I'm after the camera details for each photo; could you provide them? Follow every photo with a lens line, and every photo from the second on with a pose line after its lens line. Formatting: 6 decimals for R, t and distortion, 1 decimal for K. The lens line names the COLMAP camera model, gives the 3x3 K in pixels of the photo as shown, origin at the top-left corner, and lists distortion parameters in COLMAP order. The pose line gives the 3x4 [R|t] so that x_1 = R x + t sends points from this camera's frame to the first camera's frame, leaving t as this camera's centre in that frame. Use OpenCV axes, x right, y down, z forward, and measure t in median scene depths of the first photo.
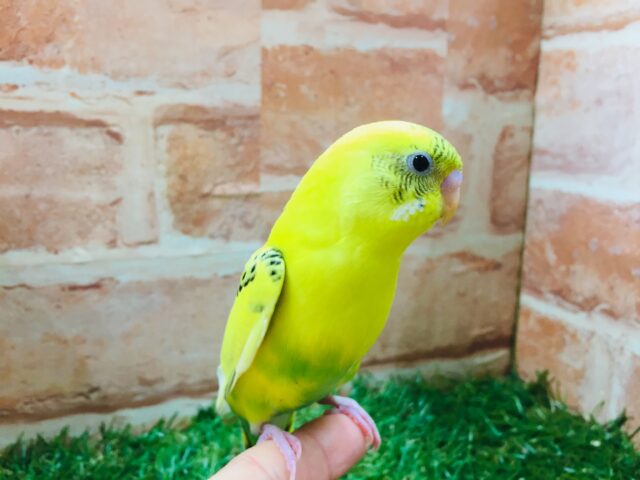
lens RADIAL K [[573.5, 0, 316.0], [0, 573.5, 241.7], [0, 0, 1]] dist [0.075057, -0.147627]
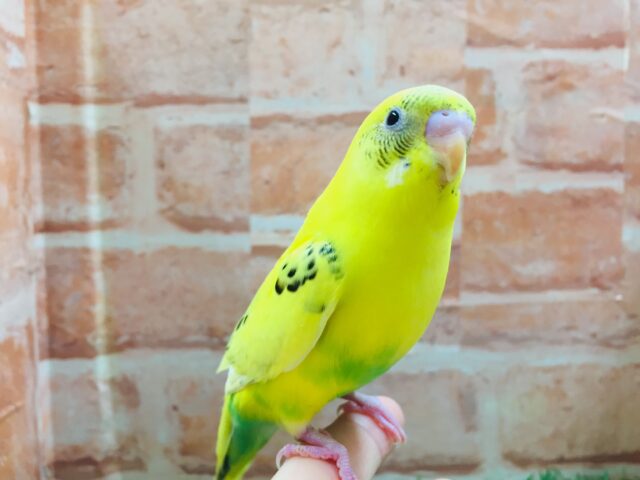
lens RADIAL K [[573.5, 0, 318.7], [0, 573.5, 235.9], [0, 0, 1]] dist [0.075057, -0.147627]
pose [[0.959121, -0.000037, -0.282998, -0.037626], [-0.041103, 0.989378, -0.139433, -0.049630], [0.279997, 0.145365, 0.948931, -0.287531]]
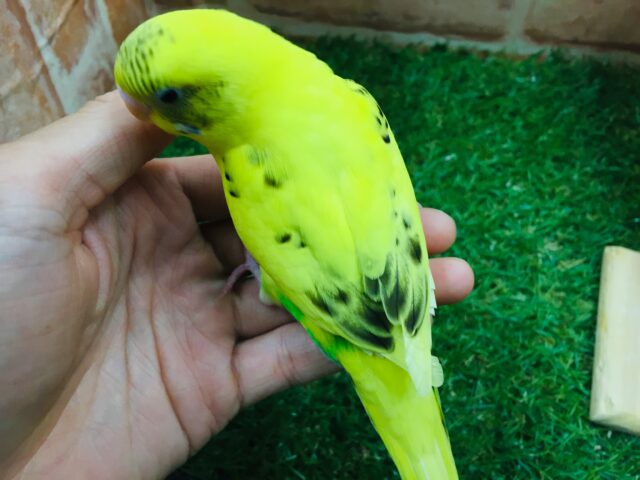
lens RADIAL K [[573.5, 0, 317.1], [0, 573.5, 242.4], [0, 0, 1]] dist [0.075057, -0.147627]
pose [[0.903477, 0.366512, -0.222258, 0.037104], [-0.121723, 0.716556, 0.686826, -0.333803], [0.410990, -0.593478, 0.692005, -0.464340]]
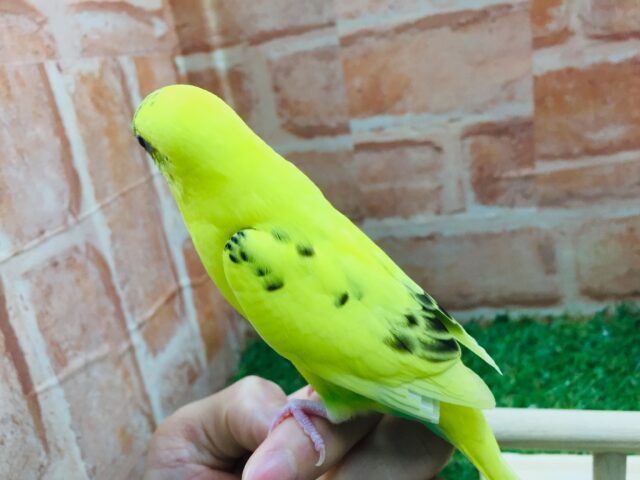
lens RADIAL K [[573.5, 0, 318.4], [0, 573.5, 241.1], [0, 0, 1]] dist [0.075057, -0.147627]
pose [[0.840033, 0.020992, -0.542129, 0.236862], [0.061230, 0.989199, 0.133180, -0.146445], [0.539069, -0.145070, 0.829674, -0.527844]]
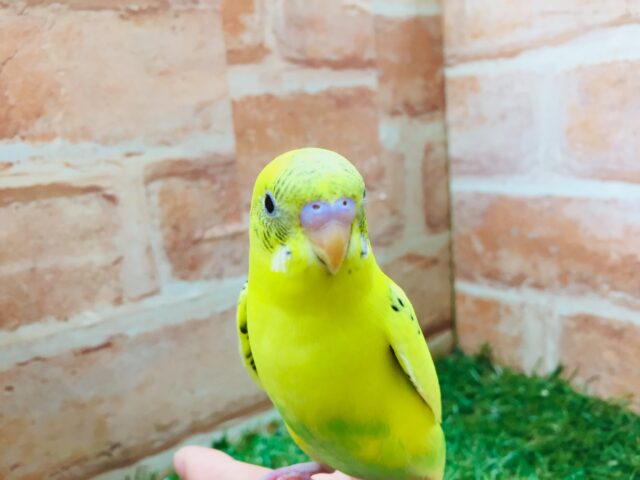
lens RADIAL K [[573.5, 0, 318.4], [0, 573.5, 239.6], [0, 0, 1]] dist [0.075057, -0.147627]
pose [[0.958125, -0.149422, 0.244275, -0.230473], [0.153223, 0.988186, 0.003479, -0.050833], [-0.241909, 0.034096, 0.969700, -0.083808]]
